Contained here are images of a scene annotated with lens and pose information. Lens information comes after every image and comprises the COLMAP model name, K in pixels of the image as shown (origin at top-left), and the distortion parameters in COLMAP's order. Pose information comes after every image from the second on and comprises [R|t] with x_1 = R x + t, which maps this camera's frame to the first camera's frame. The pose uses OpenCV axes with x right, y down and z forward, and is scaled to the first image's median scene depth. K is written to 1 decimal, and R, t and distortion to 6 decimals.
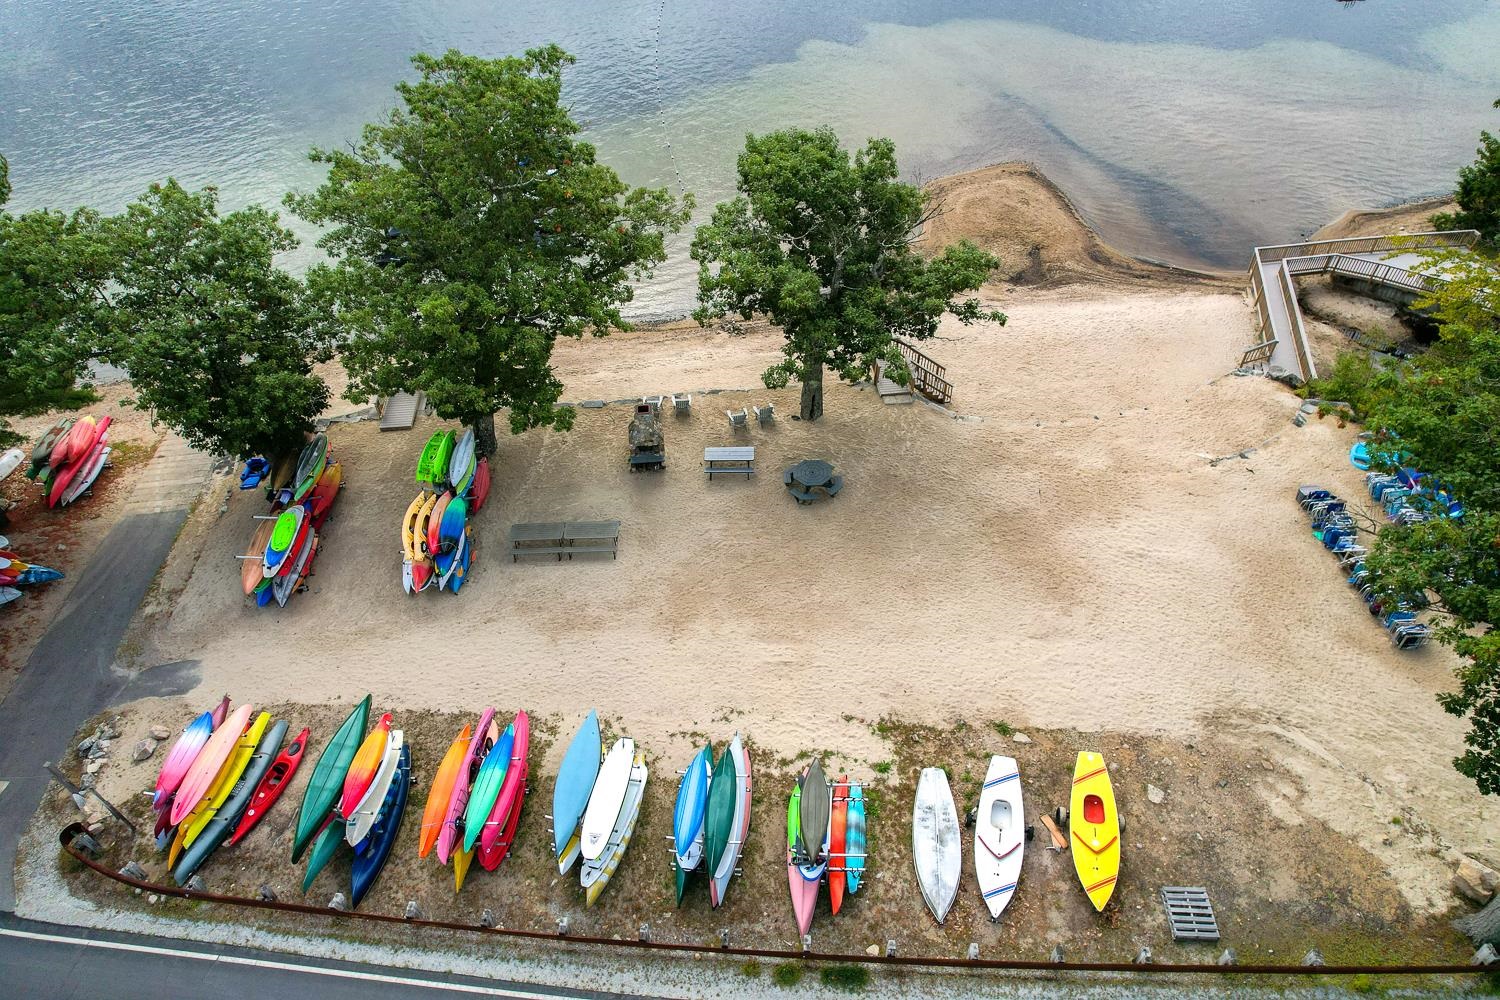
lens RADIAL K [[960.5, 0, 757.0], [0, 960.5, 505.6], [0, 0, 1]] dist [-0.079600, 0.070717]
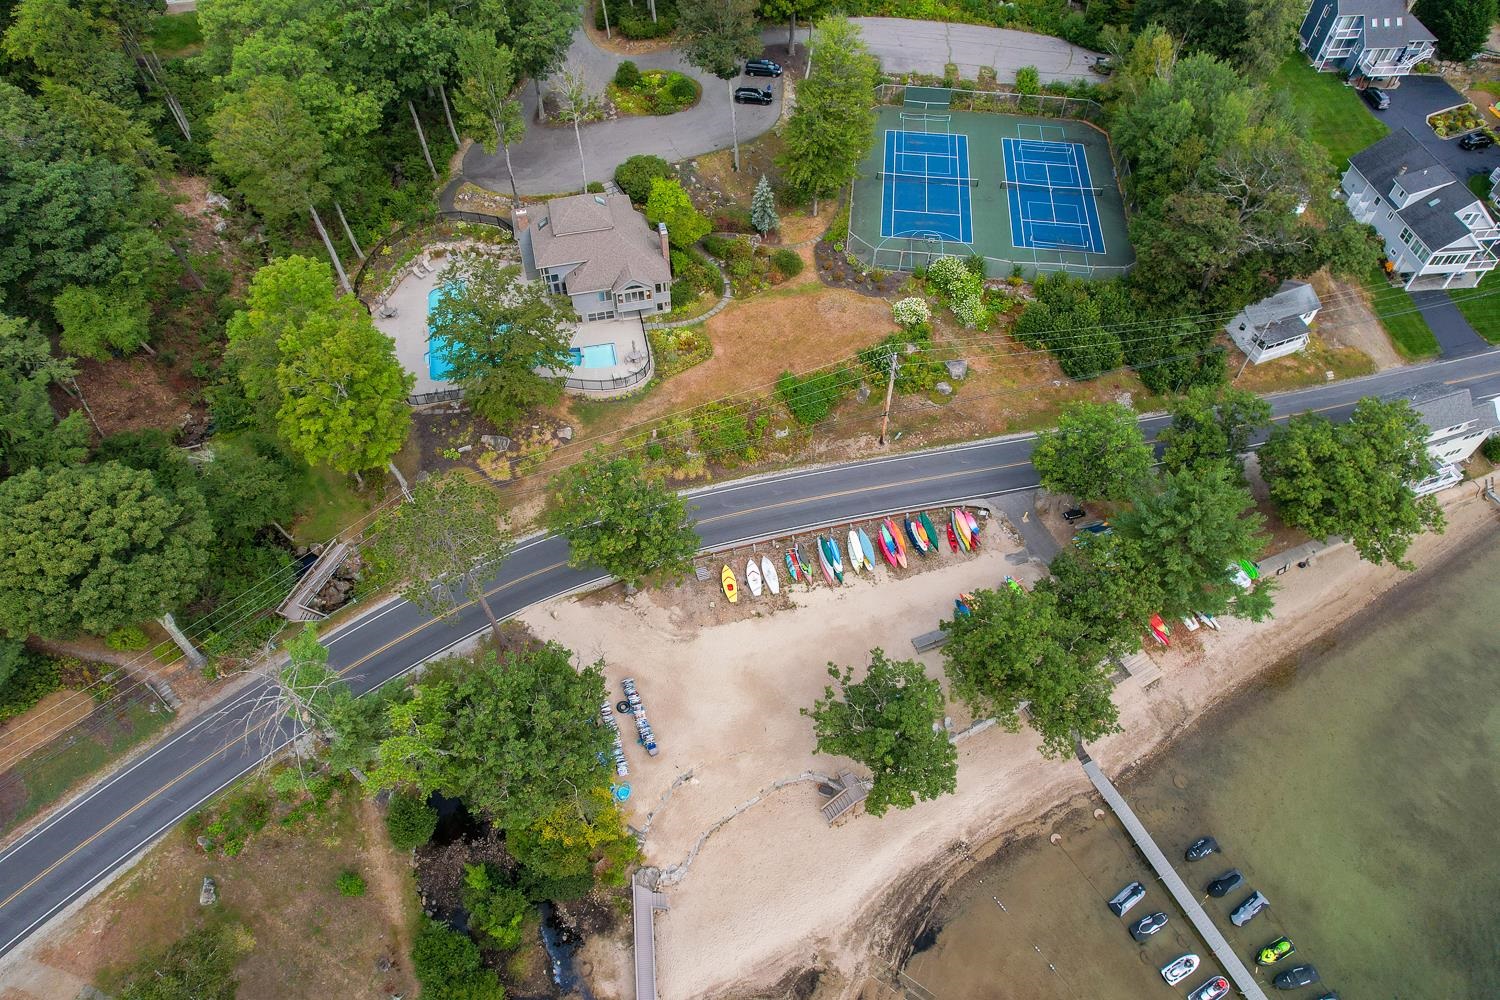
lens RADIAL K [[960.5, 0, 754.7], [0, 960.5, 503.3], [0, 0, 1]] dist [-0.079600, 0.070717]
pose [[-0.935274, 0.272661, -0.225651, 0.804027], [-0.256654, -0.083489, 0.962891, -2.523425], [0.243703, 0.958481, 0.148064, 0.158380]]
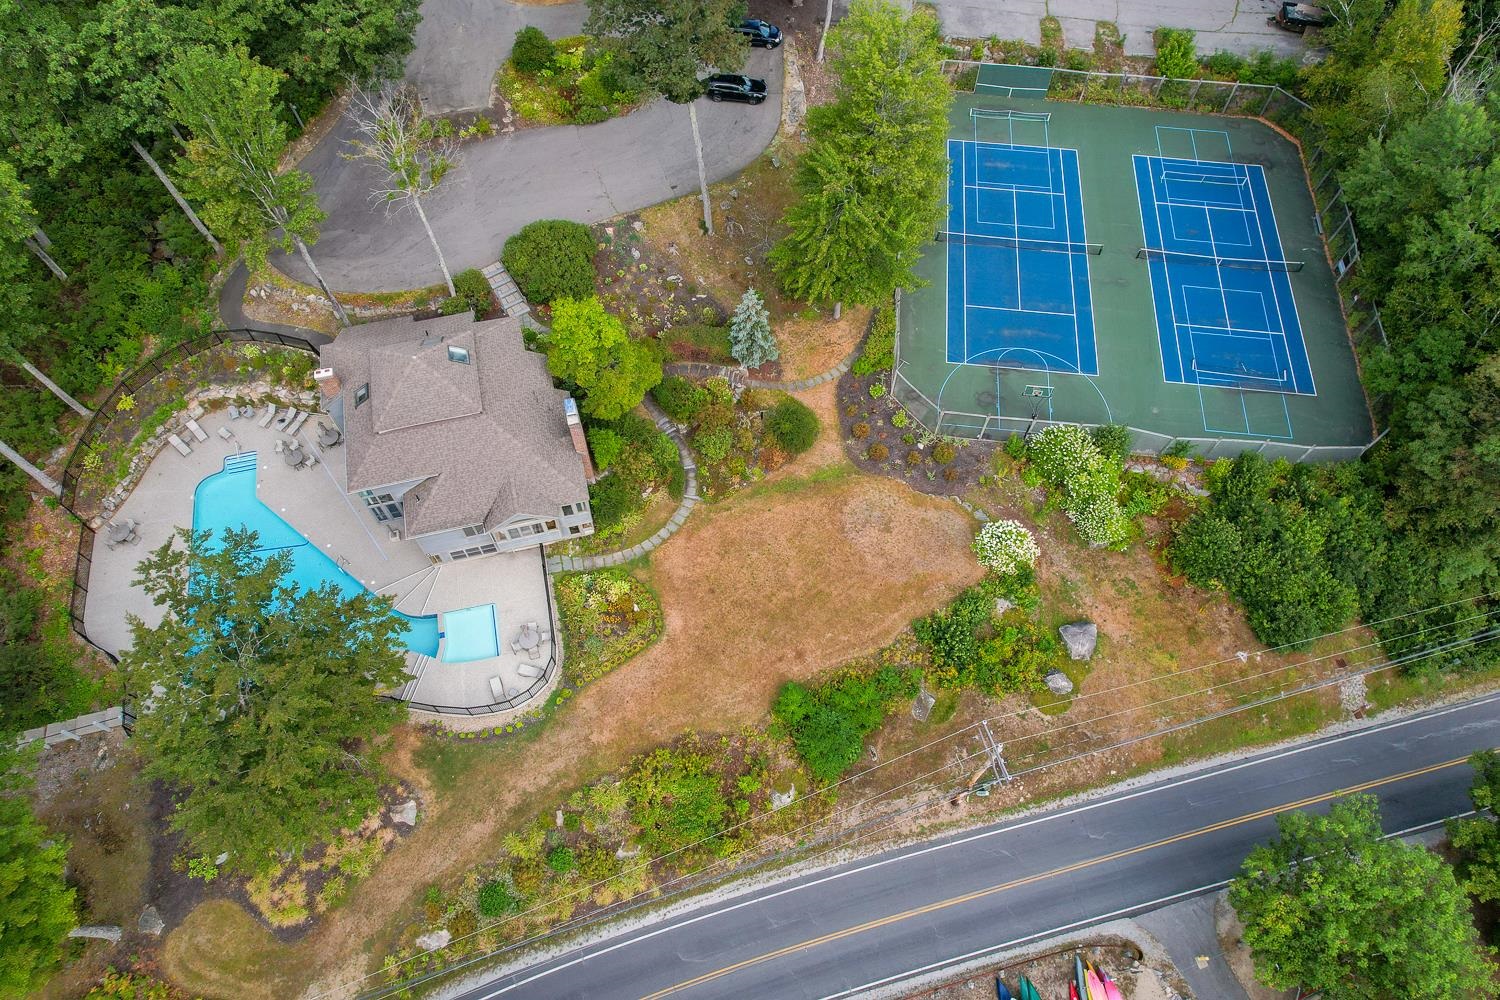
lens RADIAL K [[960.5, 0, 754.6], [0, 960.5, 507.2], [0, 0, 1]] dist [-0.079600, 0.070717]
pose [[-0.933331, 0.309953, -0.181170, 0.132230], [-0.258225, -0.228974, 0.938558, -1.000034], [0.249426, 0.922768, 0.293746, -0.655239]]
